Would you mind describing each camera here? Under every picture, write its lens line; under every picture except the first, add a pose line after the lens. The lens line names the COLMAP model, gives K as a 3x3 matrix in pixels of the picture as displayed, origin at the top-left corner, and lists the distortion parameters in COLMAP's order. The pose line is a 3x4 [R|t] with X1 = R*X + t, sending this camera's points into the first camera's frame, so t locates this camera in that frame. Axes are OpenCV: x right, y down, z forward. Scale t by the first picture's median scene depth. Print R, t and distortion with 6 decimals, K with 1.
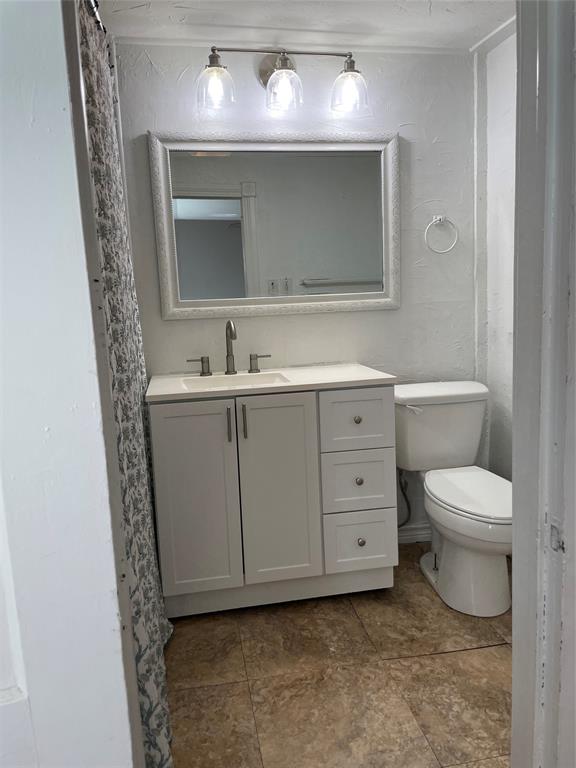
lens RADIAL K [[579.5, 0, 288.6], [0, 579.5, 379.7], [0, 0, 1]] dist [0.074486, -0.102422]
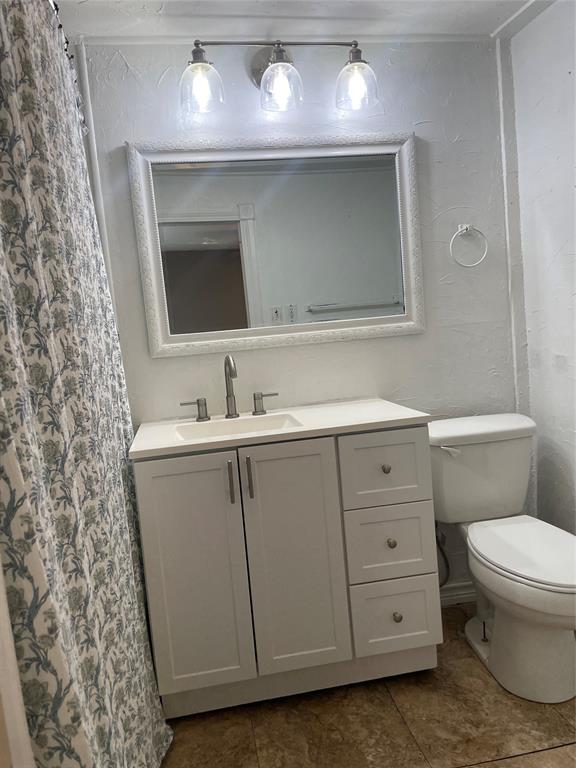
lens RADIAL K [[579.5, 0, 286.5], [0, 579.5, 385.6], [0, 0, 1]] dist [0.074486, -0.102422]
pose [[0.998963, -0.043026, -0.014915, -0.005187], [0.042420, 0.998346, -0.038805, -0.021955], [0.016560, 0.038132, 0.999135, 0.154168]]
